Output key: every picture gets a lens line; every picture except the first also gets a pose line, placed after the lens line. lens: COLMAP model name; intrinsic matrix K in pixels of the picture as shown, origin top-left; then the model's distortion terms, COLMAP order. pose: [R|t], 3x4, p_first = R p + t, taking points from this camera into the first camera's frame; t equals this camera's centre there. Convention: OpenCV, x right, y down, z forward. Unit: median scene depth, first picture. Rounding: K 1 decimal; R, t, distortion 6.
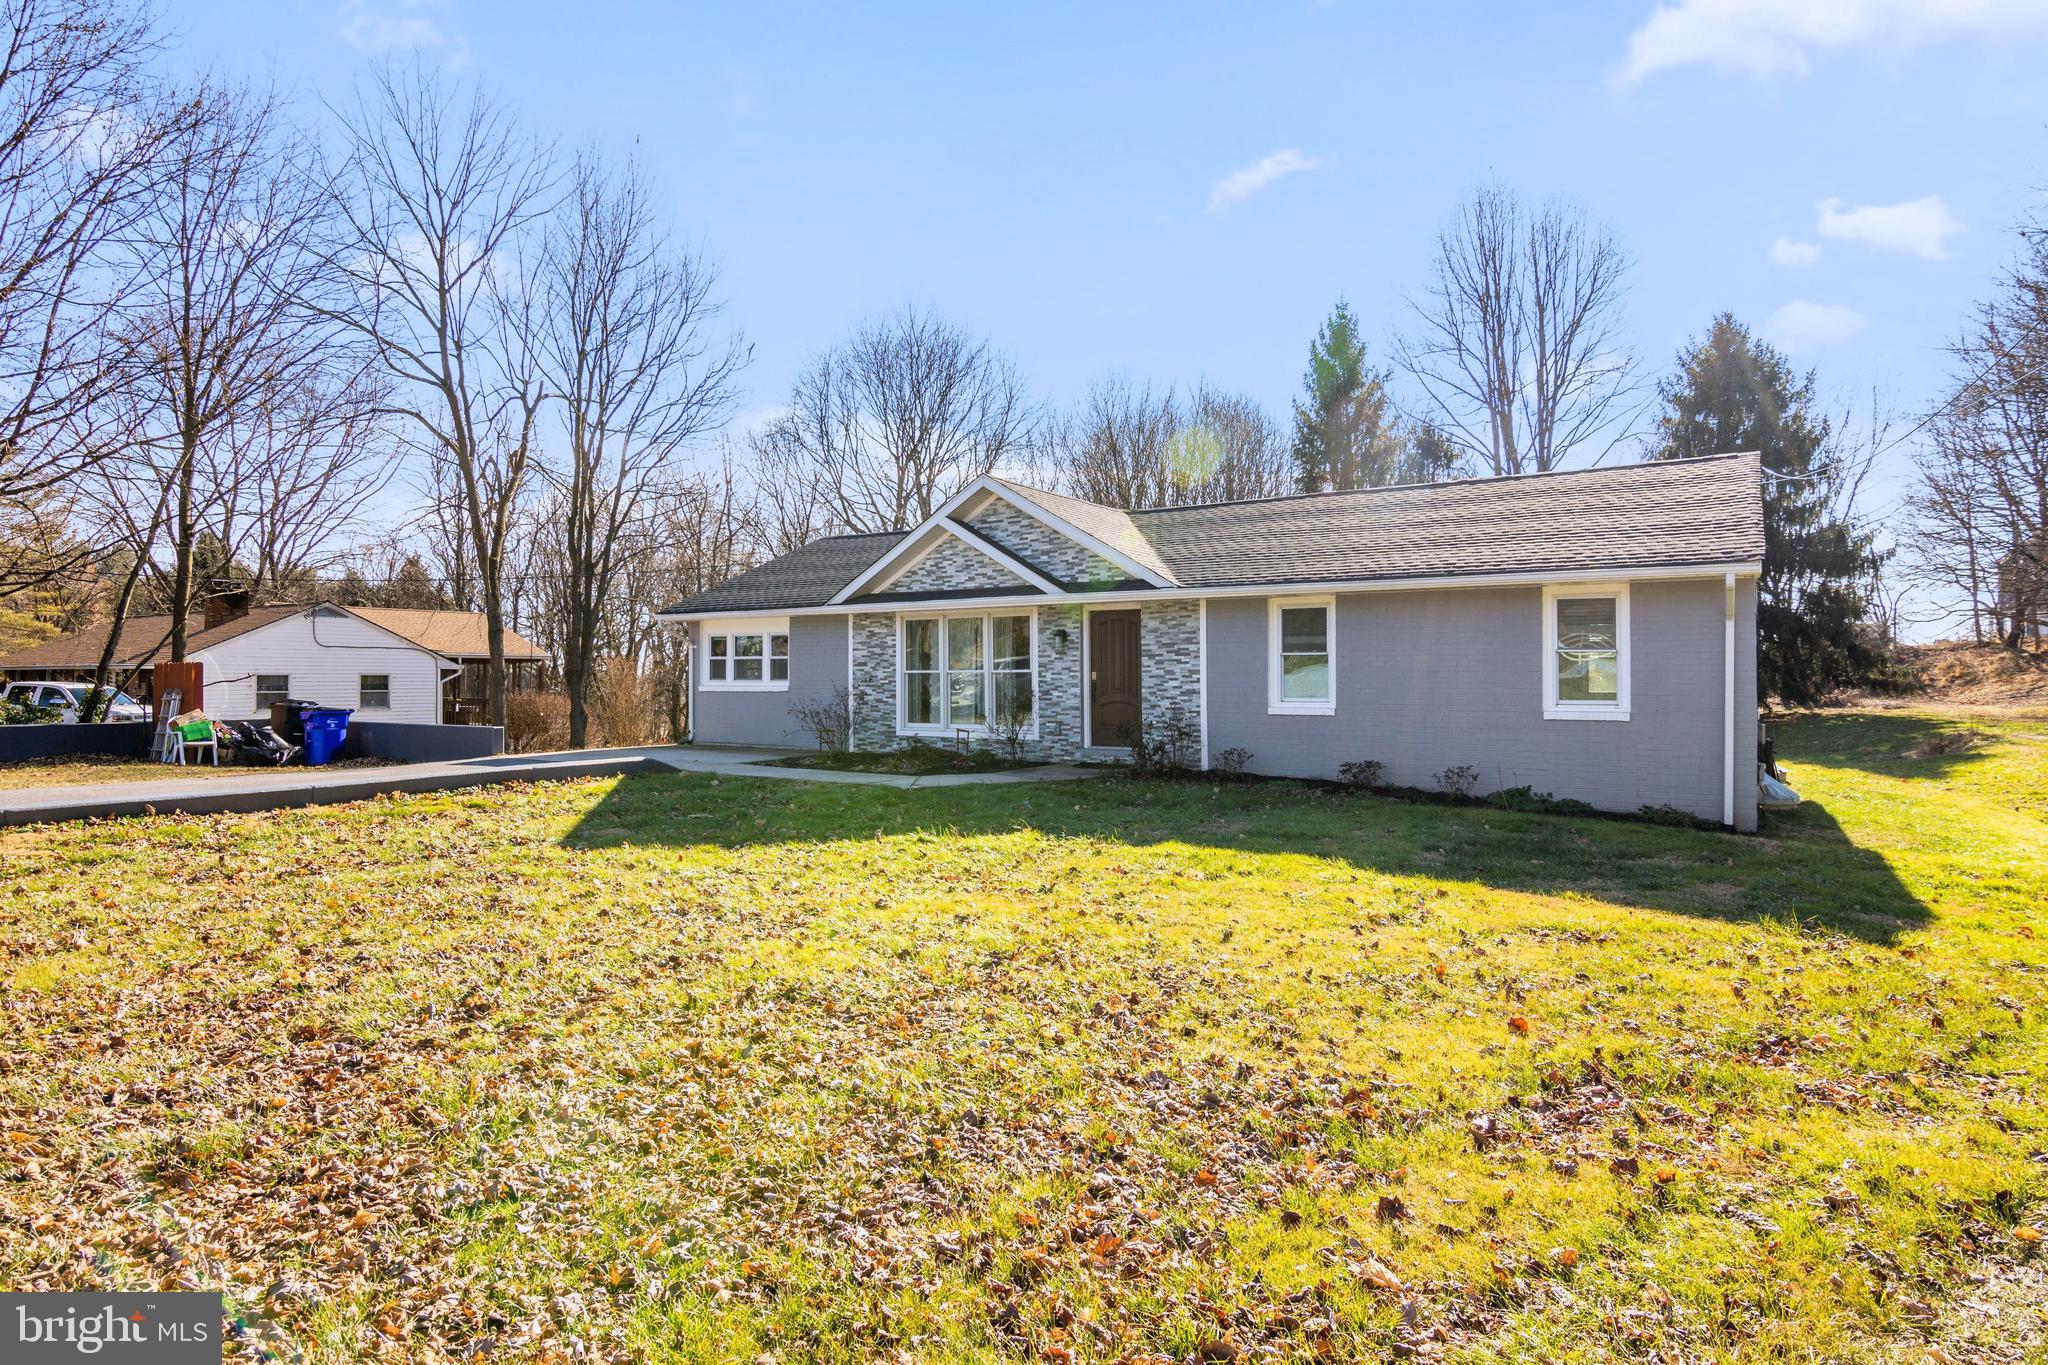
lens RADIAL K [[913.8, 0, 1024.9], [0, 913.8, 686.6], [0, 0, 1]] dist [-0.004482, -0.000531]
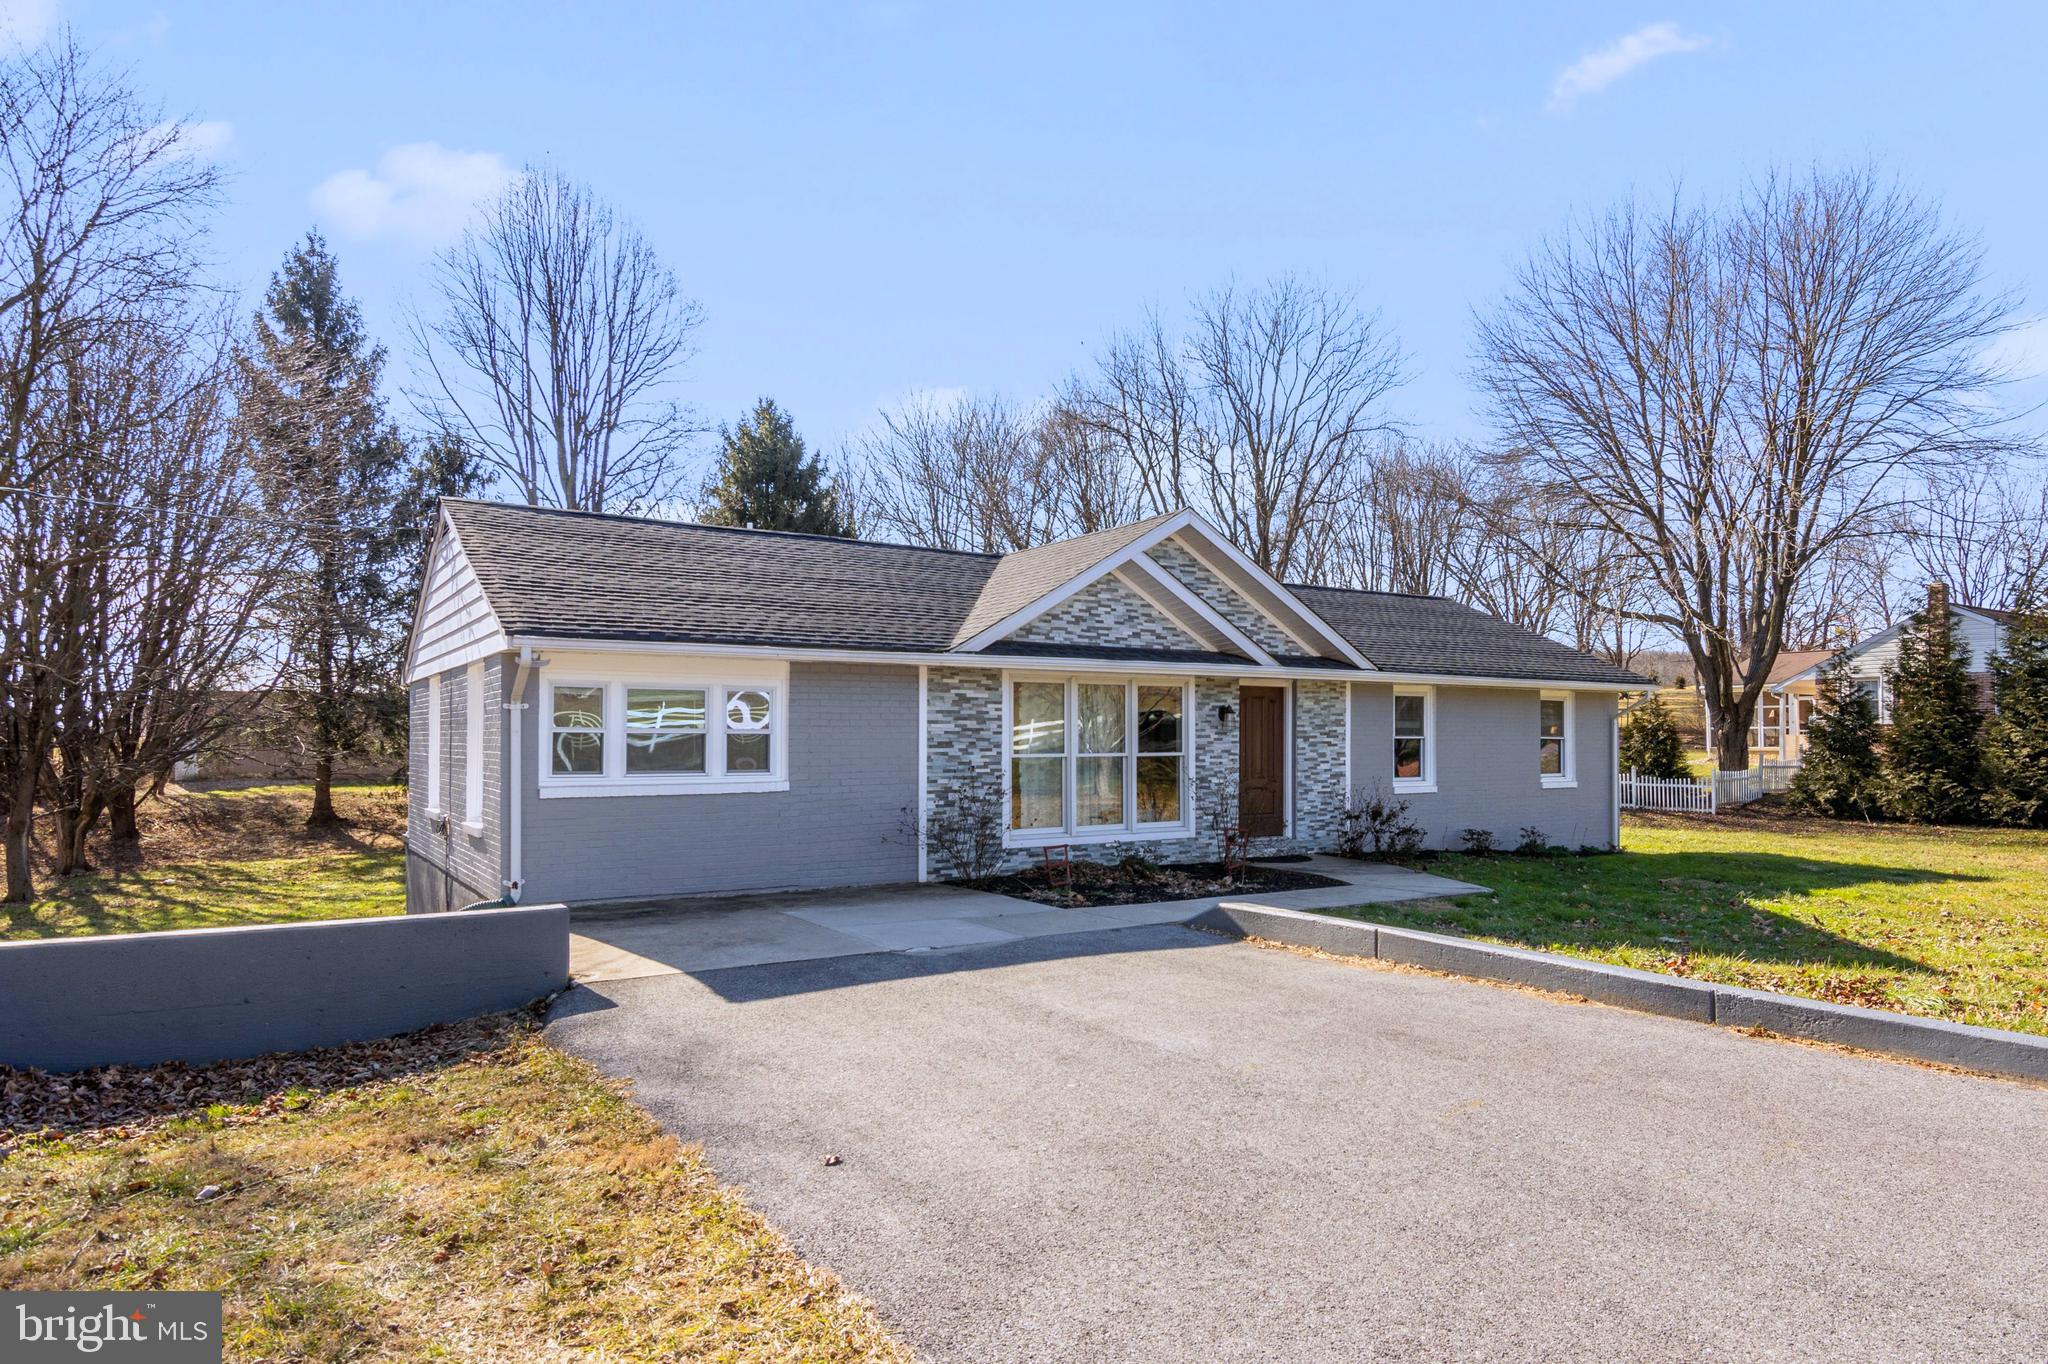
lens RADIAL K [[1068.0, 0, 1070.8], [0, 1068.0, 741.2], [0, 0, 1]] dist [-0.004479, -0.000616]
pose [[0.534426, 0.001450, 0.845214, -0.819181], [0.010426, 0.999911, -0.008307, -0.020648], [-0.845151, 0.013252, 0.534364, 0.545896]]
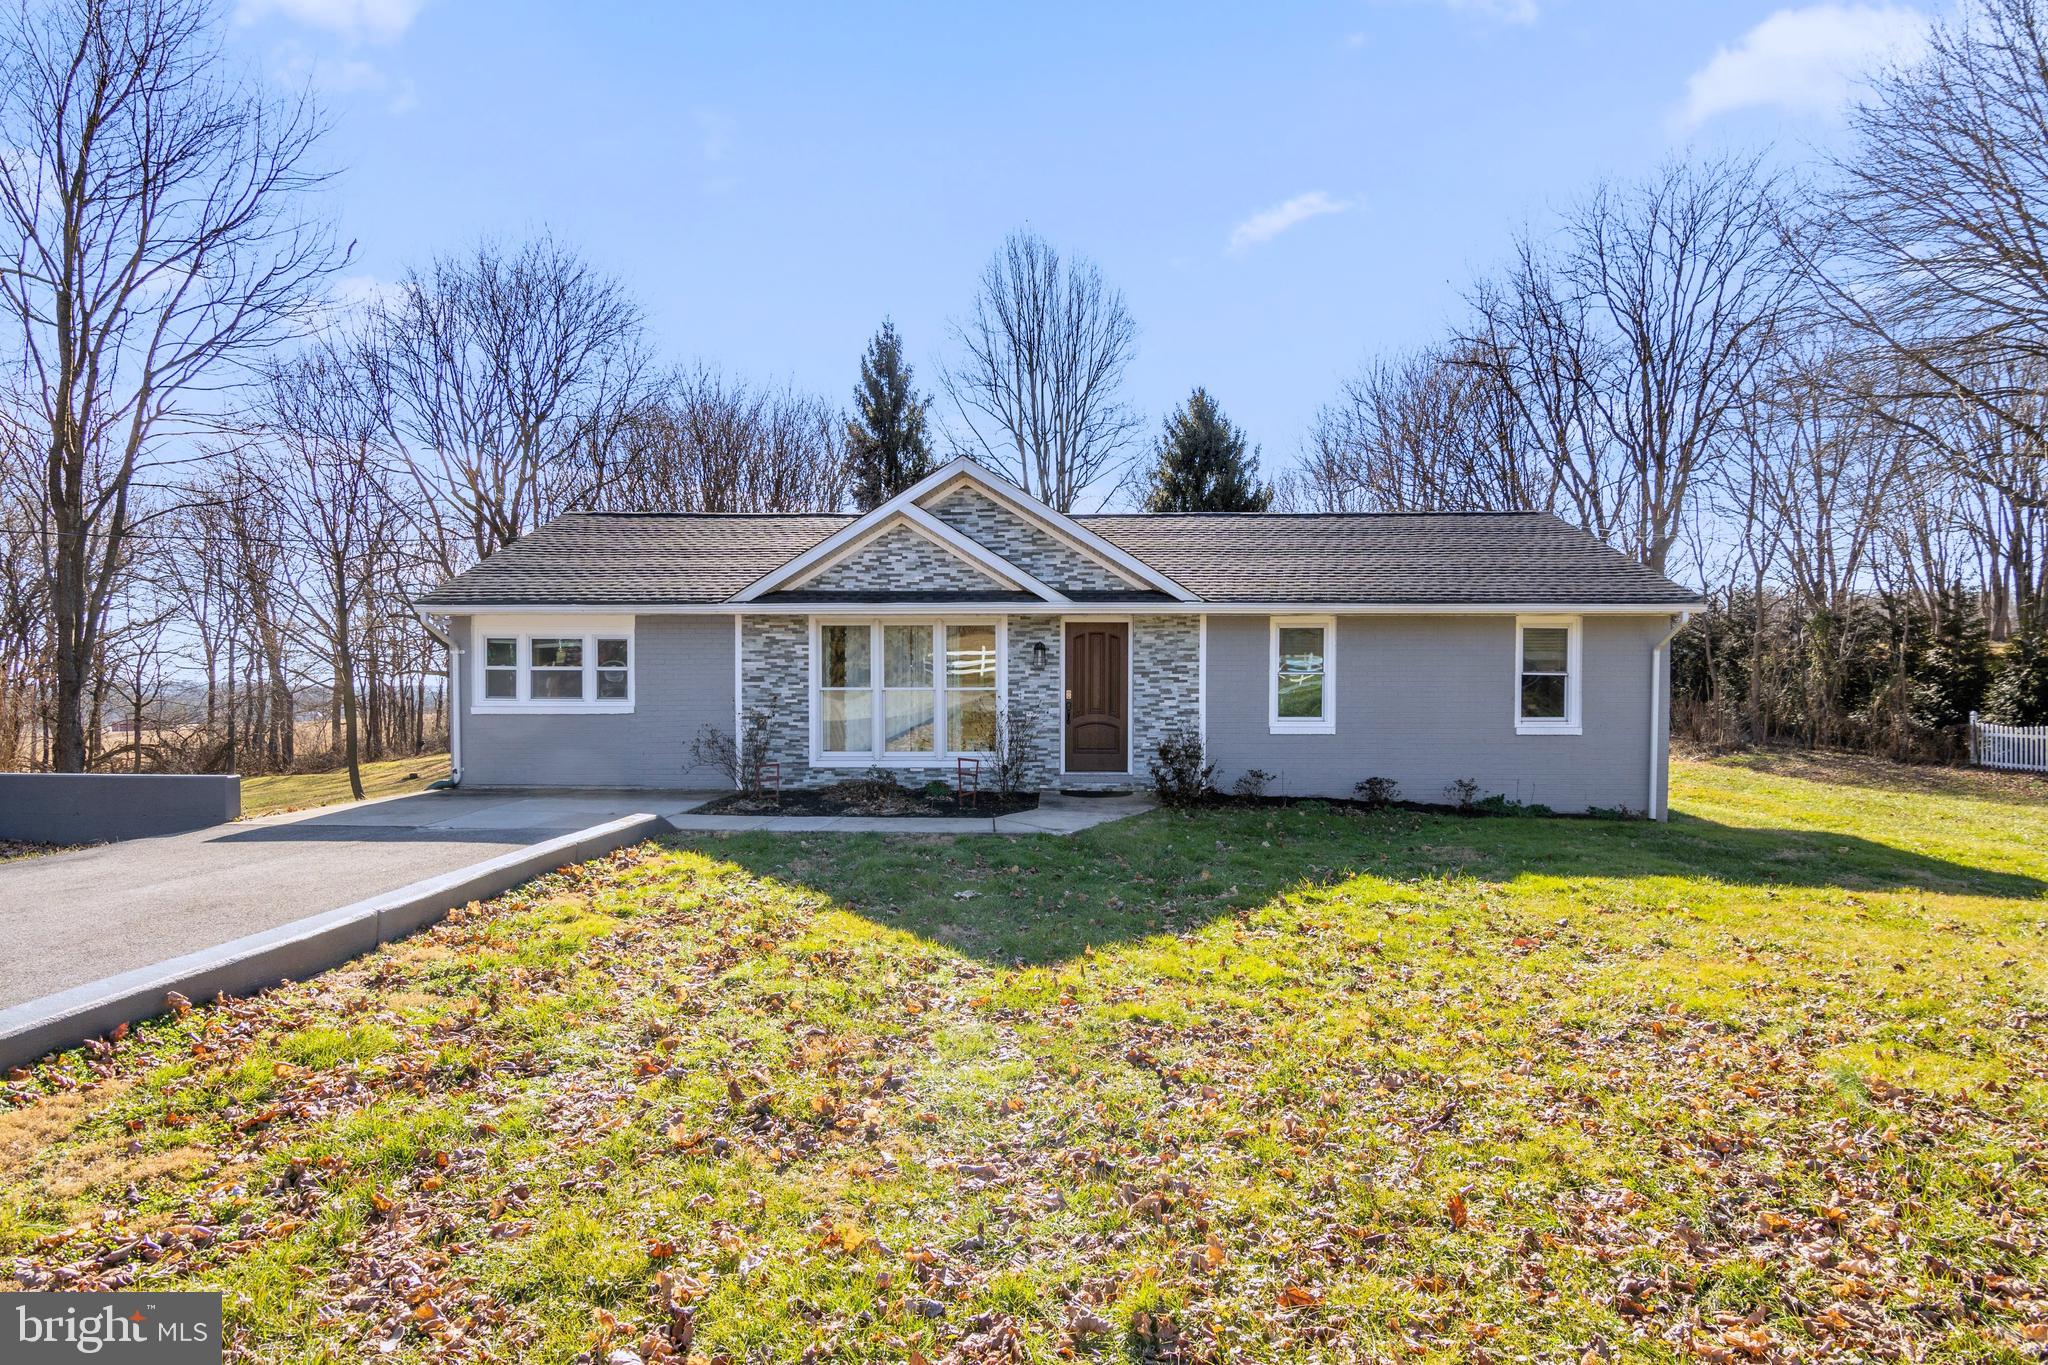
lens RADIAL K [[957.1, 0, 987.2], [0, 957.1, 719.0], [0, 0, 1]] dist [-0.001138, -0.000333]
pose [[0.894640, -0.007445, 0.446726, -0.391602], [0.001822, 0.999914, 0.013015, -0.000100], [-0.446785, -0.010830, 0.894576, 0.176255]]
